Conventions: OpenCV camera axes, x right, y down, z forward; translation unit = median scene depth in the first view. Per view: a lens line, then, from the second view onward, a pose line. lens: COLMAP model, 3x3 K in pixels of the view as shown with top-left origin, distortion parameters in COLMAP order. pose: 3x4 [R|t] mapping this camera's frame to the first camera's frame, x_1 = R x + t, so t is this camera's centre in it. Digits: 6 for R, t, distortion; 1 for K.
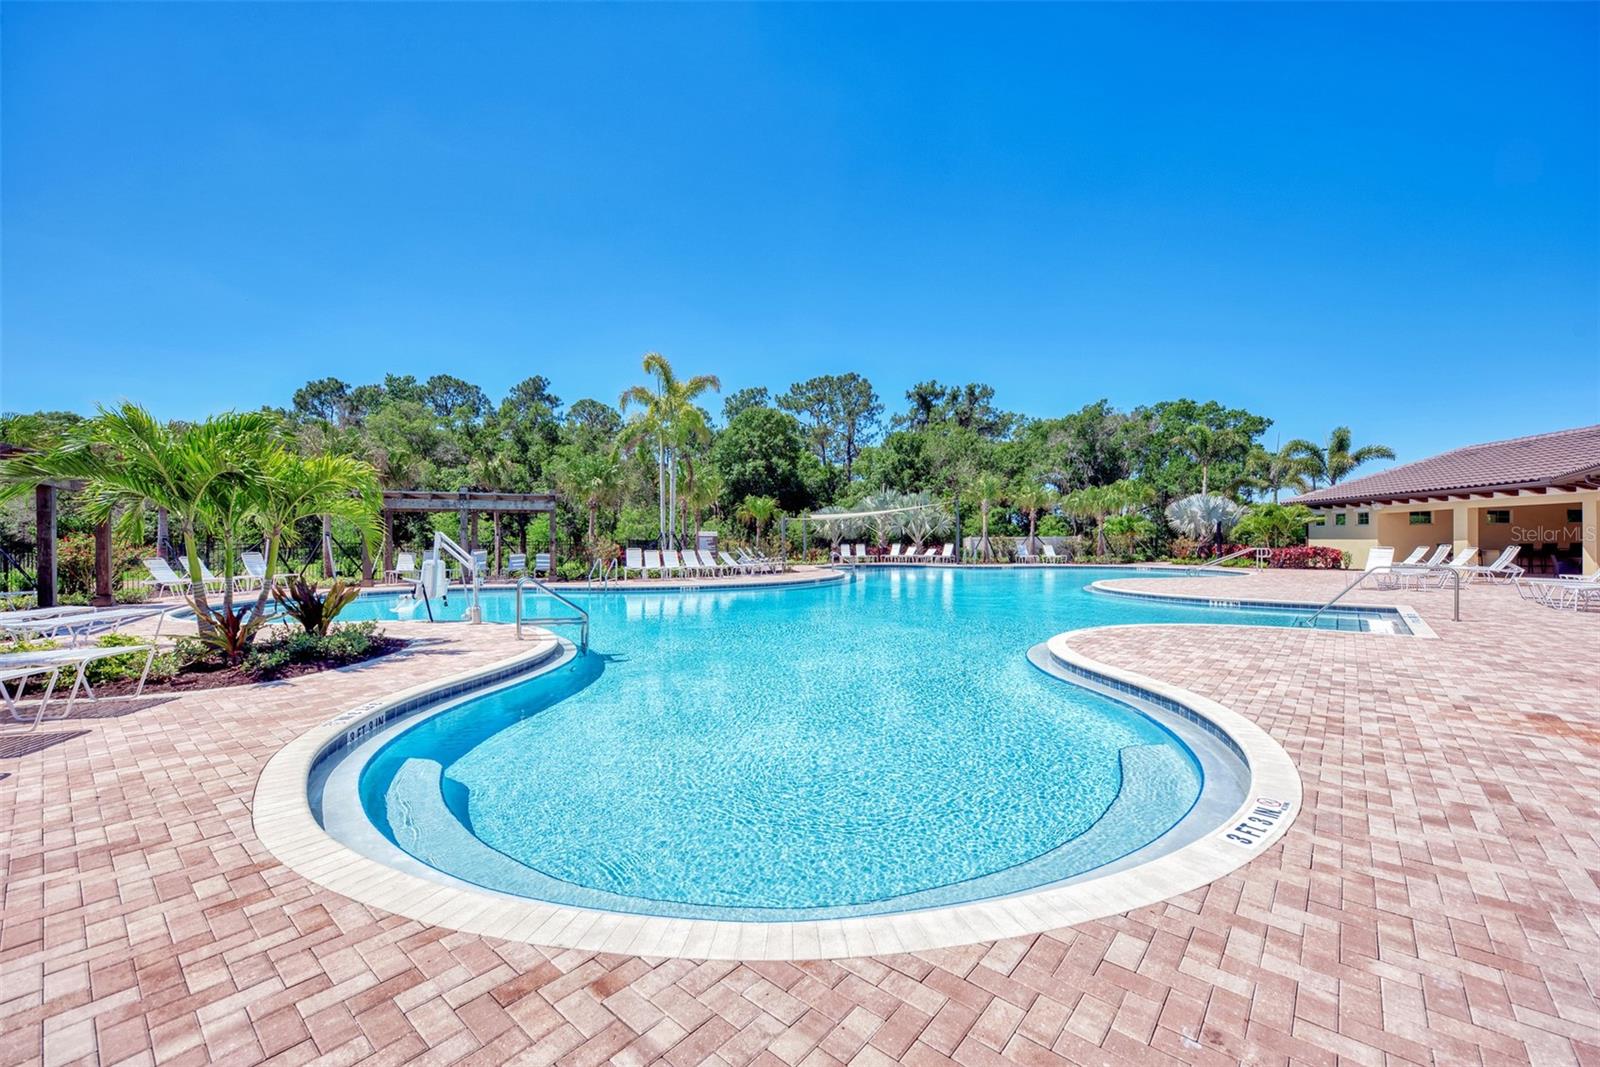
lens RADIAL K [[639.3, 0, 794.3], [0, 639.3, 530.2], [0, 0, 1]] dist [0.000442, 0.000011]
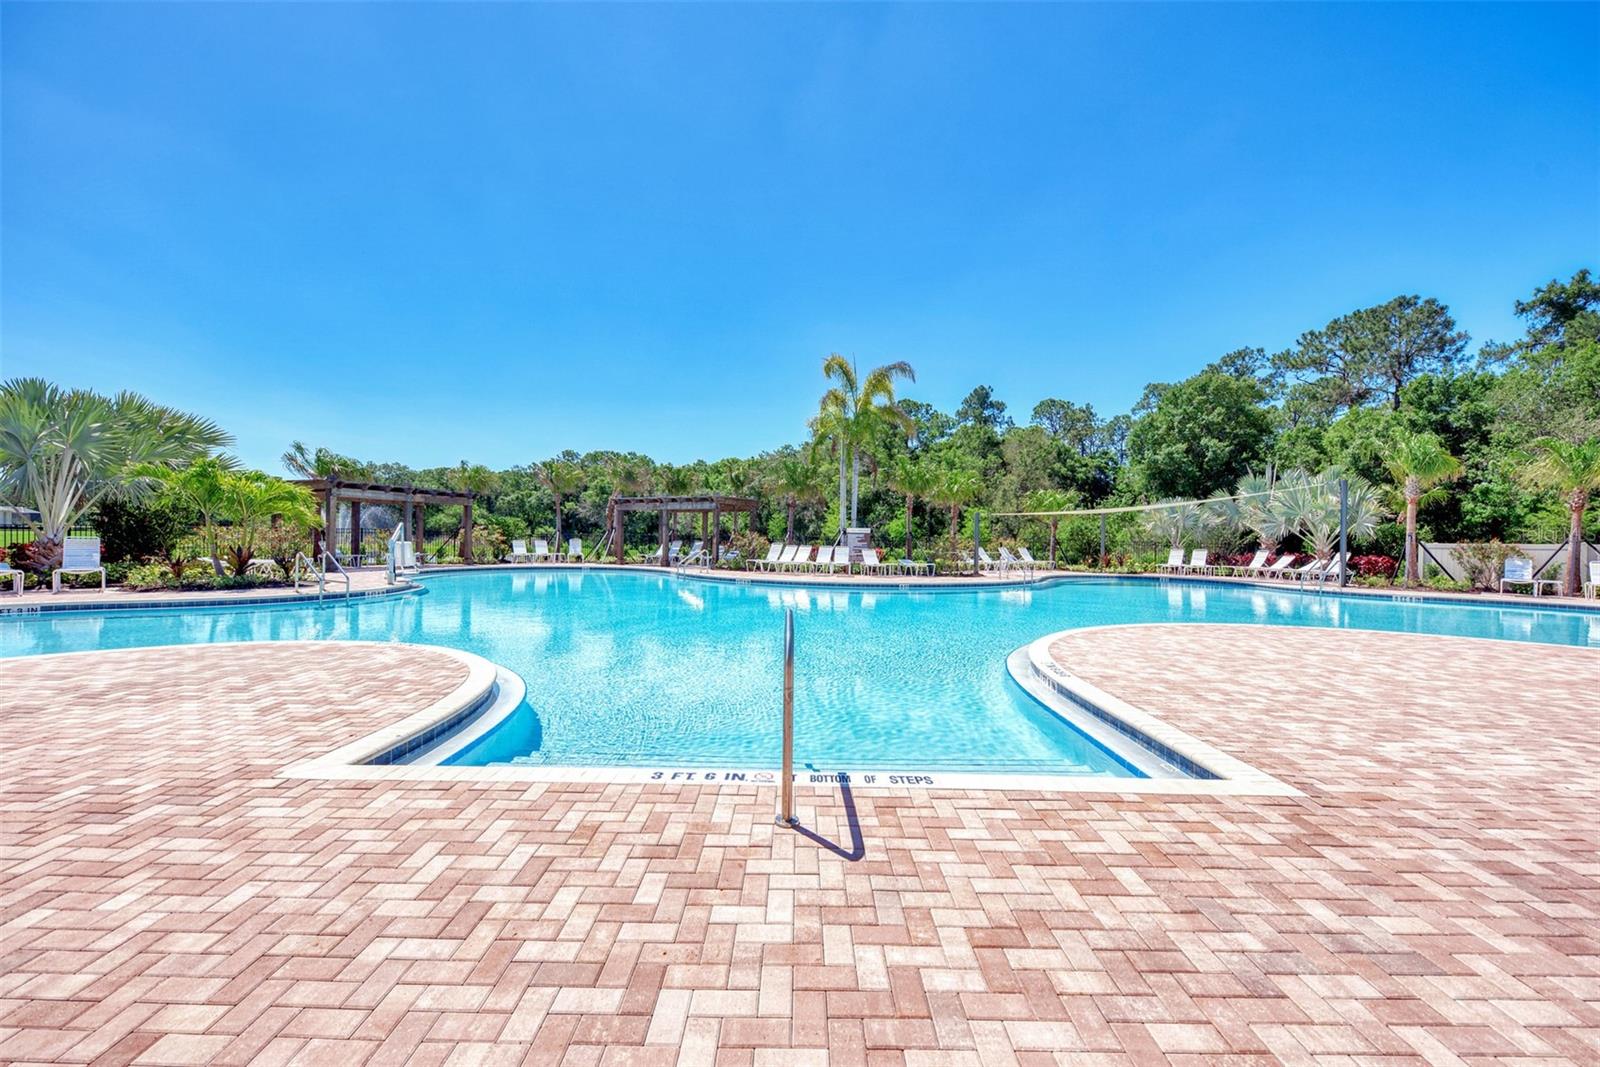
lens RADIAL K [[616.9, 0, 793.5], [0, 616.9, 530.3], [0, 0, 1]] dist [-0.001904, -0.000142]
pose [[0.644070, 0.002399, -0.764963, 0.223087], [-0.006742, 0.999974, -0.002541, 0.003490], [0.764937, 0.006794, 0.644069, 0.138270]]
